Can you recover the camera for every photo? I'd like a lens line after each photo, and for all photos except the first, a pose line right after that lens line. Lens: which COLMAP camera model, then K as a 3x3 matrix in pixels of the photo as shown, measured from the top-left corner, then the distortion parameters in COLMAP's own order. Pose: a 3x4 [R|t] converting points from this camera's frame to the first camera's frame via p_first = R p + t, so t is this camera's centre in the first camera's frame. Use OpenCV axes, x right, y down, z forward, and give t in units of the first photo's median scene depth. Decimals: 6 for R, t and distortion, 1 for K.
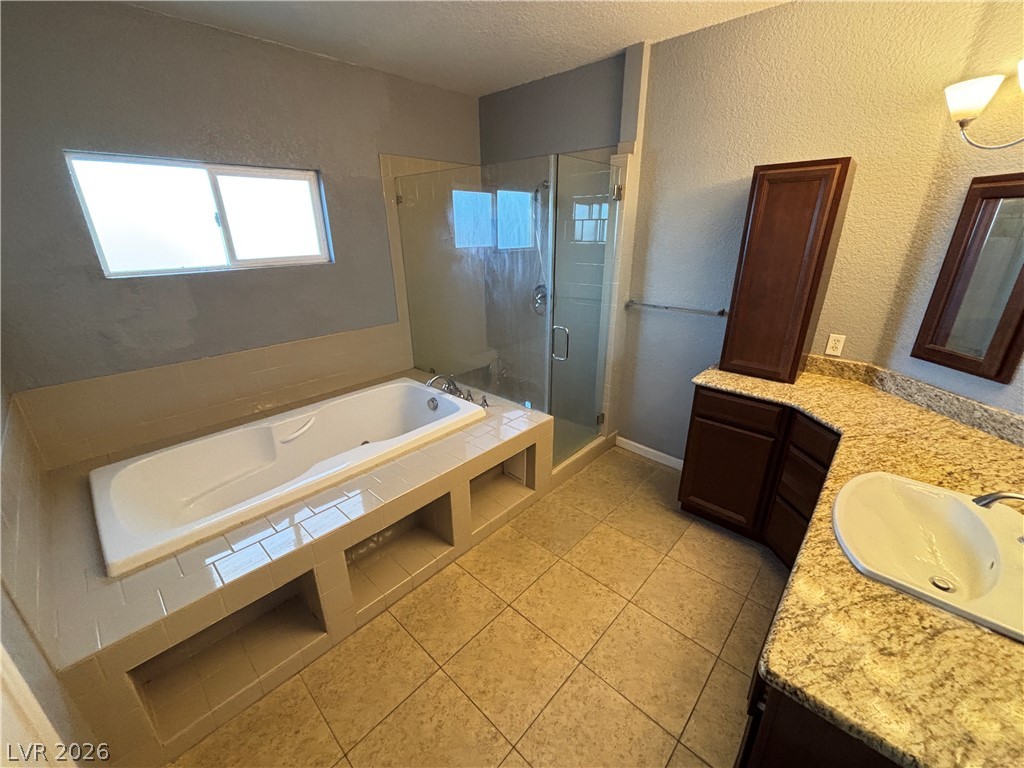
lens RADIAL K [[411.3, 0, 509.9], [0, 411.3, 384.9], [0, 0, 1]] dist [0.000800, -0.000124]
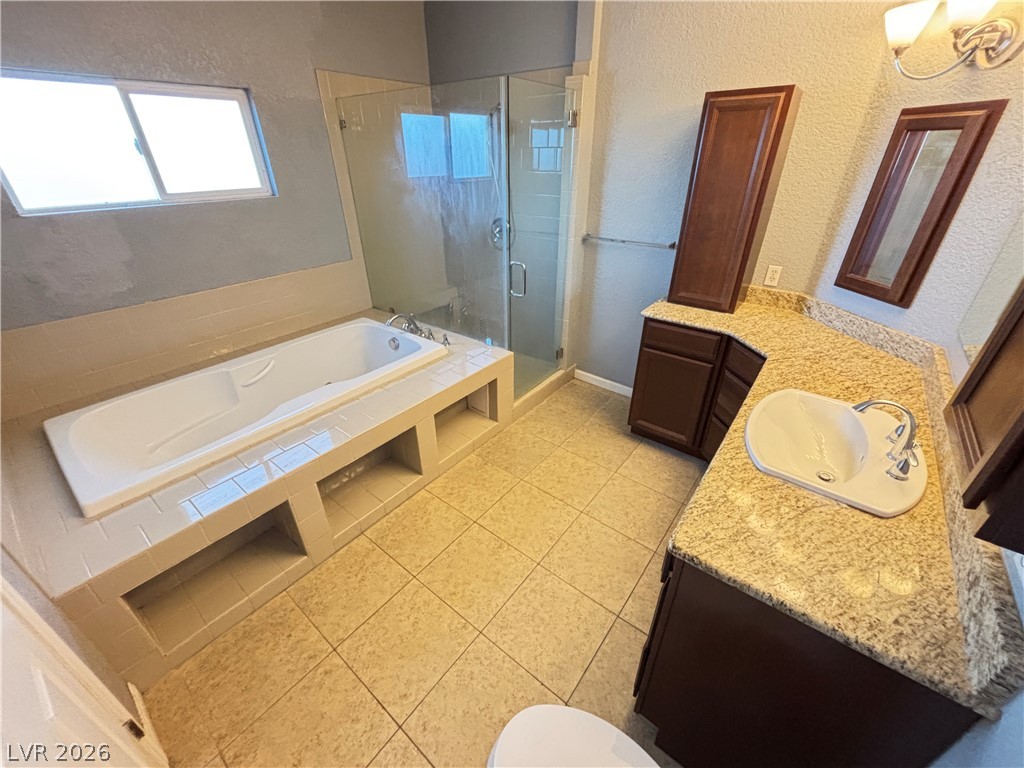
lens RADIAL K [[411.3, 0, 509.9], [0, 411.3, 384.9], [0, 0, 1]] dist [0.000800, -0.000124]
pose [[0.996491, -0.038900, 0.074106, 0.024002], [0.027483, 0.988413, 0.149279, 0.005423], [-0.079055, -0.146719, 0.986014, -0.047618]]
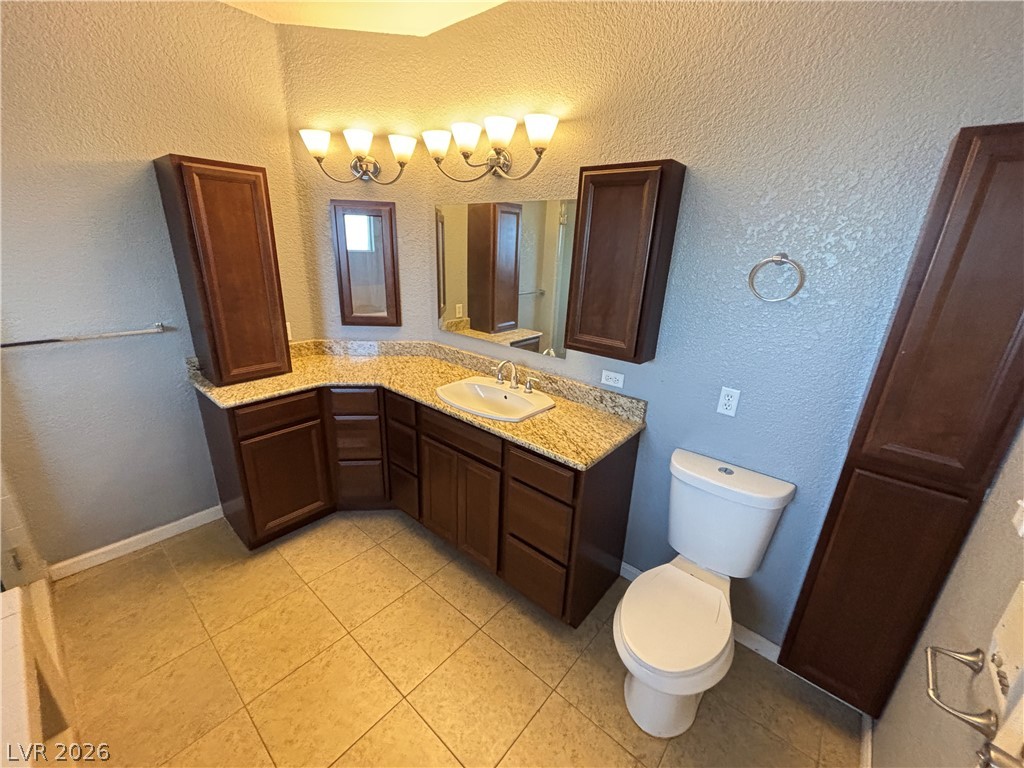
lens RADIAL K [[415.8, 0, 511.5], [0, 415.8, 382.7], [0, 0, 1]] dist [0.012508, -0.000172]
pose [[-0.042093, -0.313602, 0.948621, -0.449005], [0.320137, 0.895169, 0.310137, -0.151923], [-0.946436, 0.316743, 0.062716, 0.436977]]
